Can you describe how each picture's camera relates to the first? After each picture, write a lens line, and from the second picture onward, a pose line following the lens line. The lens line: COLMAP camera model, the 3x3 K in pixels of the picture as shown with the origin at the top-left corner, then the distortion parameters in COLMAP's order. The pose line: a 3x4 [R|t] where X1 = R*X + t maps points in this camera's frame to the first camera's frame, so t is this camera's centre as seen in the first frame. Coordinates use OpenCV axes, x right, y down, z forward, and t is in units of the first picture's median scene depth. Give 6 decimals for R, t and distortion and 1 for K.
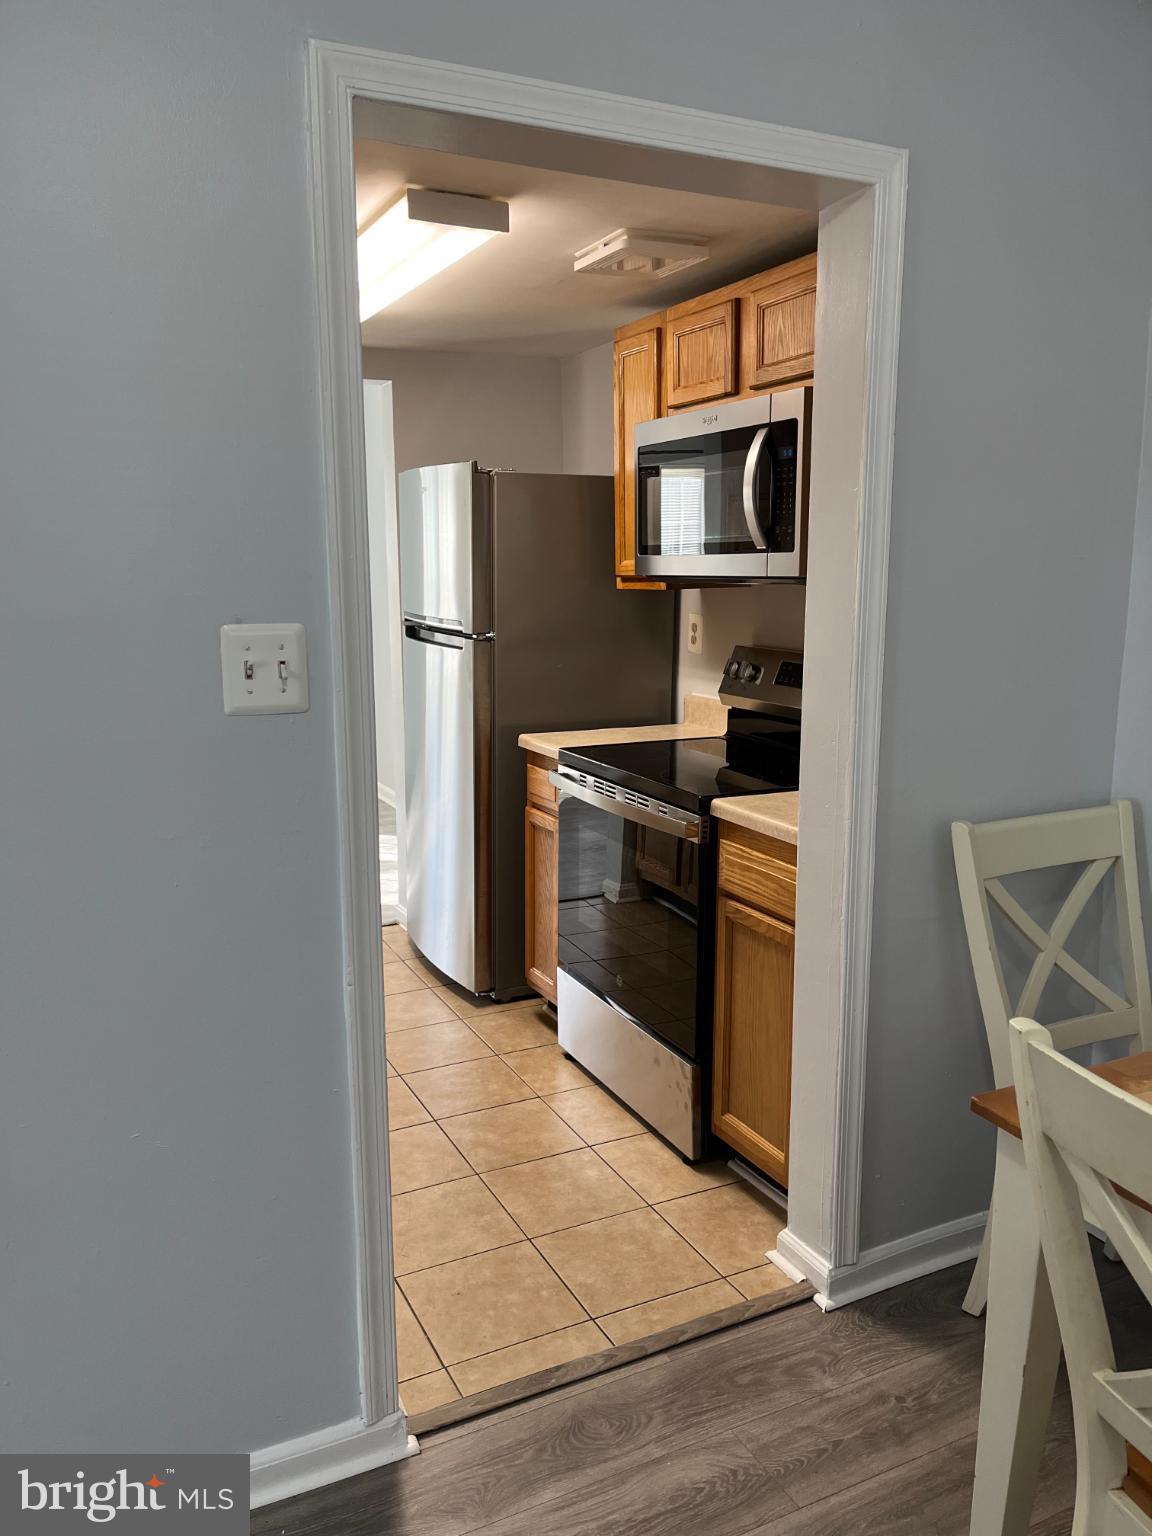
lens RADIAL K [[1169.0, 0, 576.7], [0, 1169.0, 767.6], [0, 0, 1]] dist [0.025143, -0.025624]
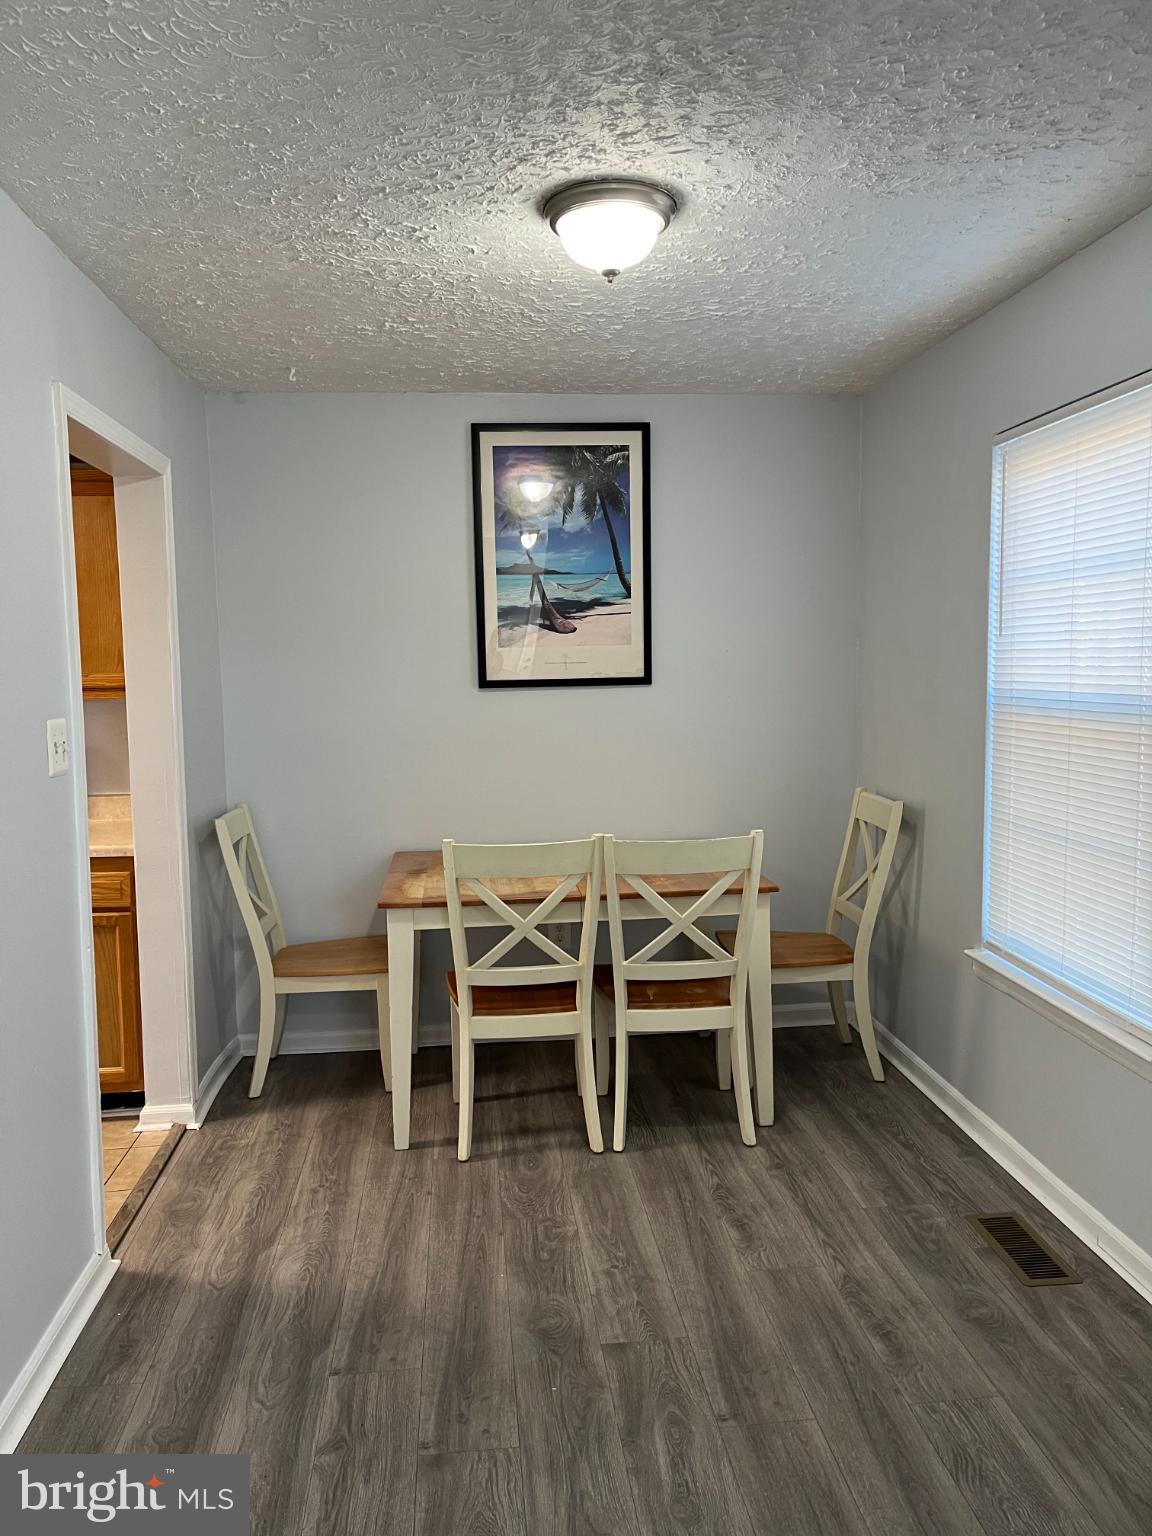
lens RADIAL K [[1169.0, 0, 575.5], [0, 1169.0, 767.2], [0, 0, 1]] dist [0.025143, -0.025624]
pose [[0.352244, -0.086480, 0.931904, -1.184571], [0.177283, 0.983860, 0.024292, 0.021944], [-0.918964, 0.156654, 0.361891, -0.168366]]
